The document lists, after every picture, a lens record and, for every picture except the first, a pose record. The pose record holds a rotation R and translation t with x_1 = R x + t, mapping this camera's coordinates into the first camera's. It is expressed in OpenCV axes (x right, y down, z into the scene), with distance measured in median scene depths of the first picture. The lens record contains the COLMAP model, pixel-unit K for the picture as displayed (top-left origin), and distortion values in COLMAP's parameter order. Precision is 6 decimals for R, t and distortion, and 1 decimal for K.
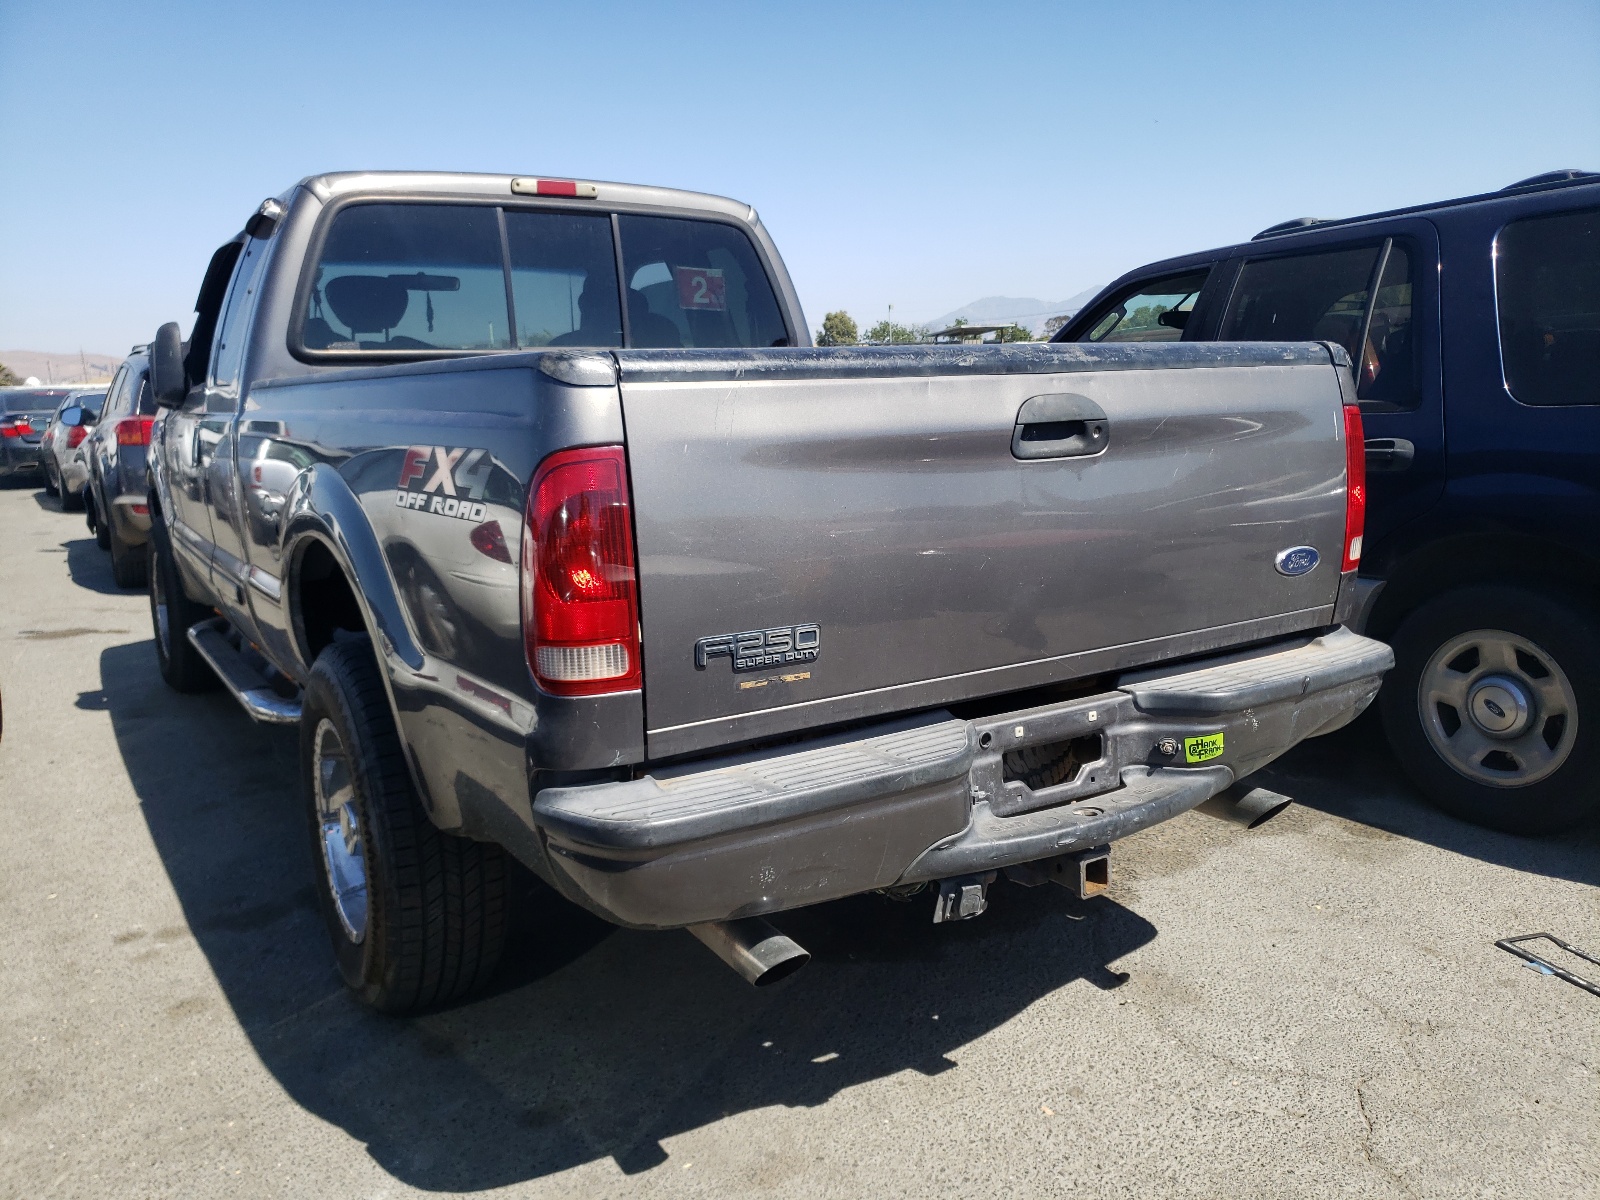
lens RADIAL K [[1228.7, 0, 815.1], [0, 1228.7, 599.5], [0, 0, 1]] dist [0.070592, -0.120311]
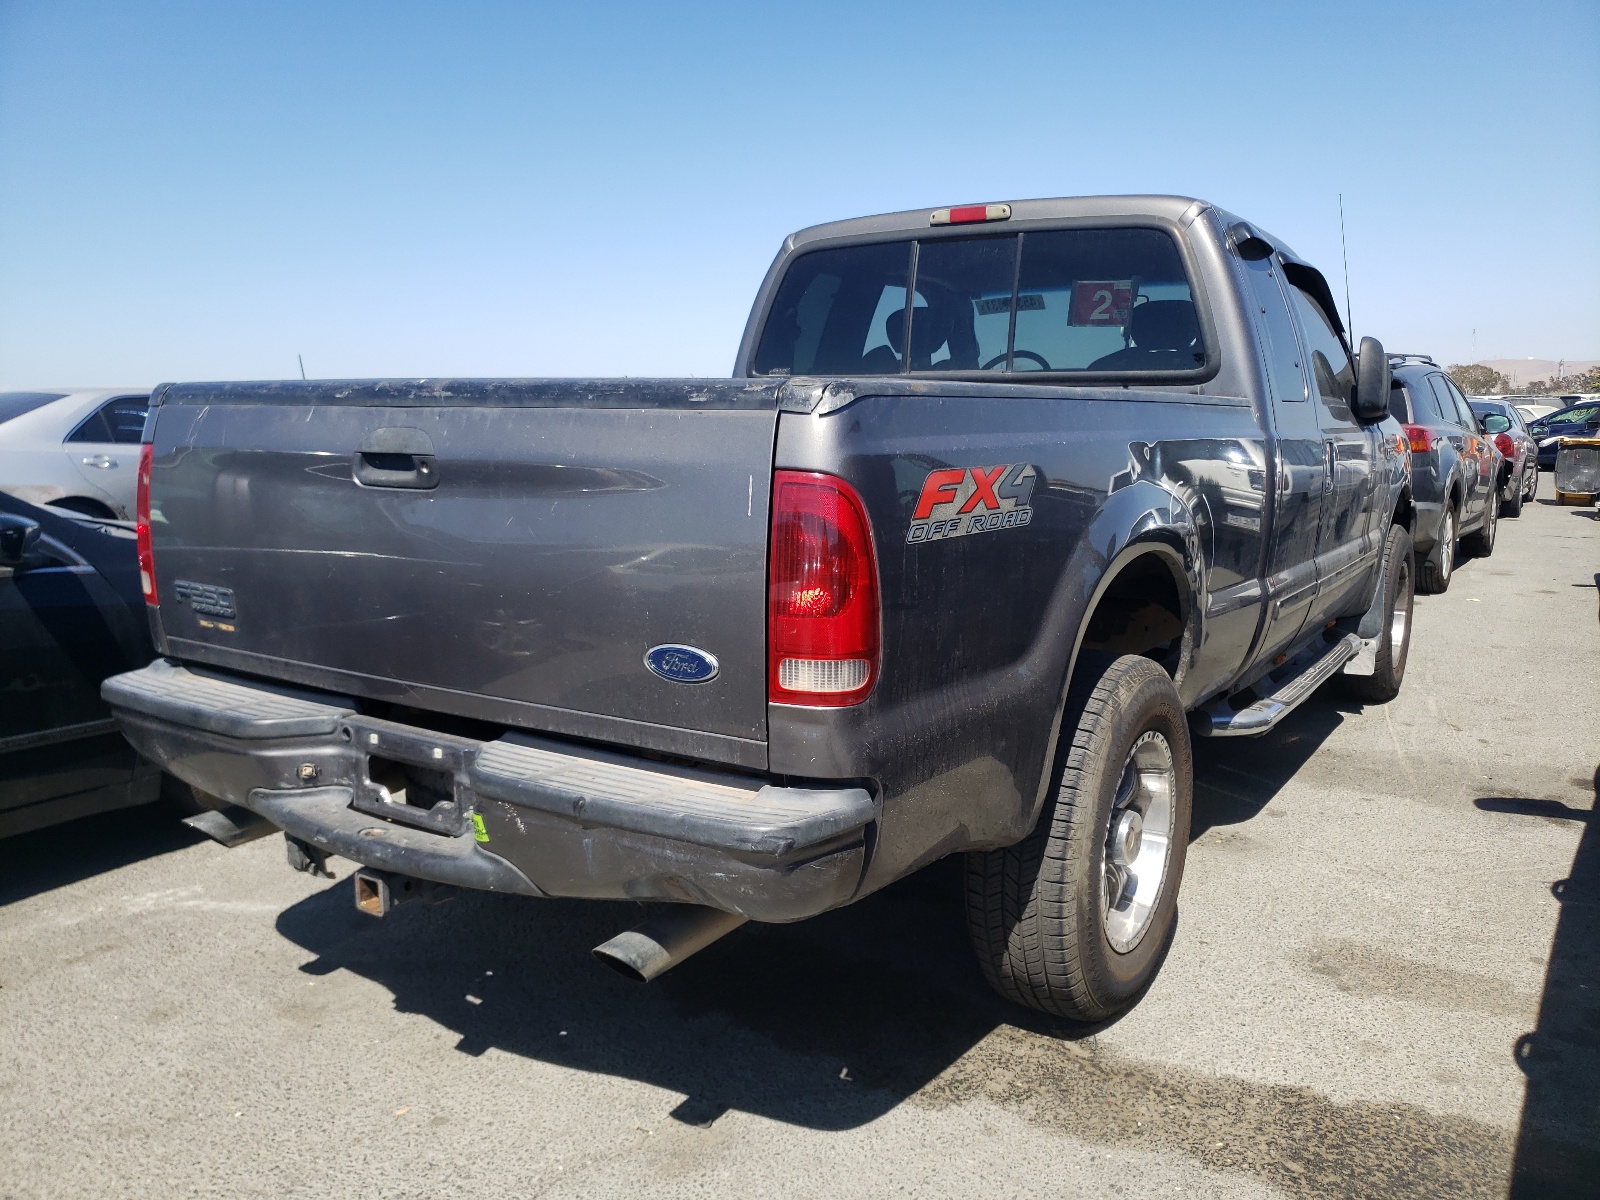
lens RADIAL K [[1228.7, 0, 815.1], [0, 1228.7, 599.5], [0, 0, 1]] dist [0.070592, -0.120311]
pose [[0.423414, 0.167645, -0.890290, 1.140093], [-0.172647, 0.979650, 0.102363, -0.168852], [0.889333, 0.110364, 0.443741, 0.763737]]
